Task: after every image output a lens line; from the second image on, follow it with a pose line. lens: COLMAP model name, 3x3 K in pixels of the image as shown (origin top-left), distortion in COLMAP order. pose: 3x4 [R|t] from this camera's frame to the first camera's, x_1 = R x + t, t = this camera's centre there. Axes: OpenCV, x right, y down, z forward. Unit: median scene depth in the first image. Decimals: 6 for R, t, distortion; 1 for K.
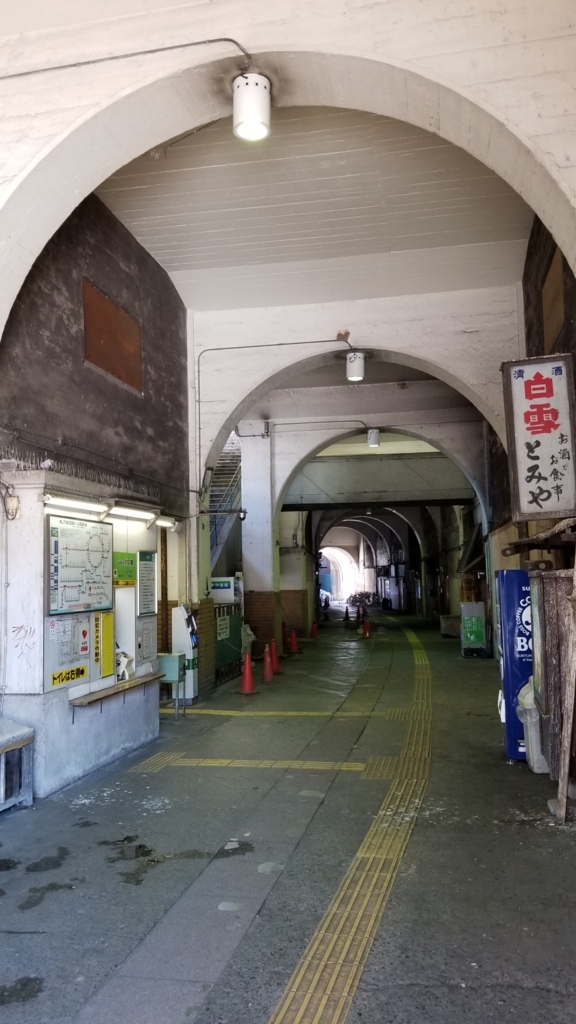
lens RADIAL K [[796.1, 0, 283.6], [0, 796.1, 508.7], [0, 0, 1]] dist [0.049288, -0.079821]
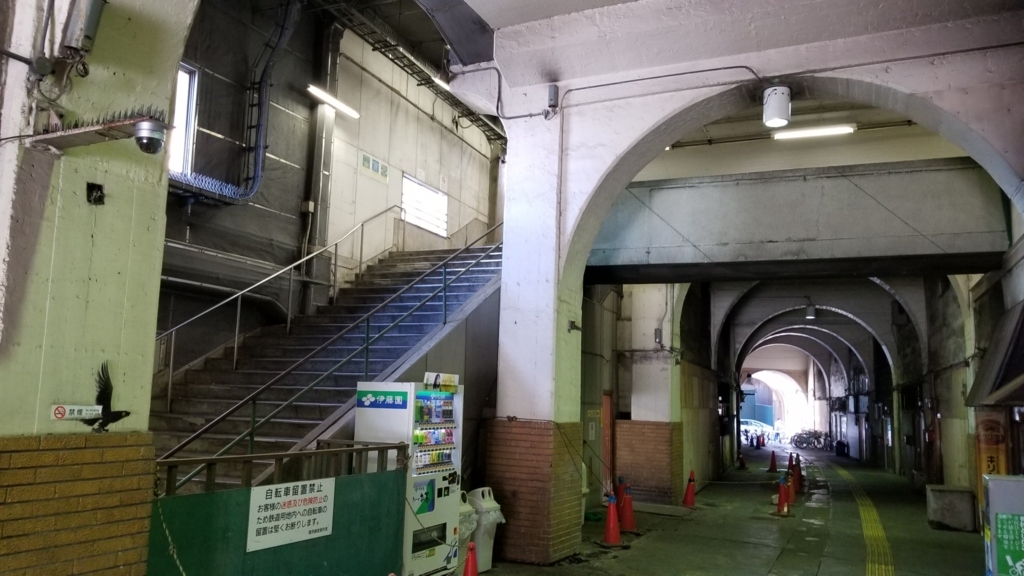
lens RADIAL K [[796.1, 0, 507.8], [0, 796.1, 293.7], [0, 0, 1]] dist [0.049288, -0.079821]
pose [[0.960365, 0.014859, -0.278348, 0.070373], [-0.028526, 0.998575, -0.045114, 0.035394], [0.277281, 0.051266, 0.959420, 0.379196]]
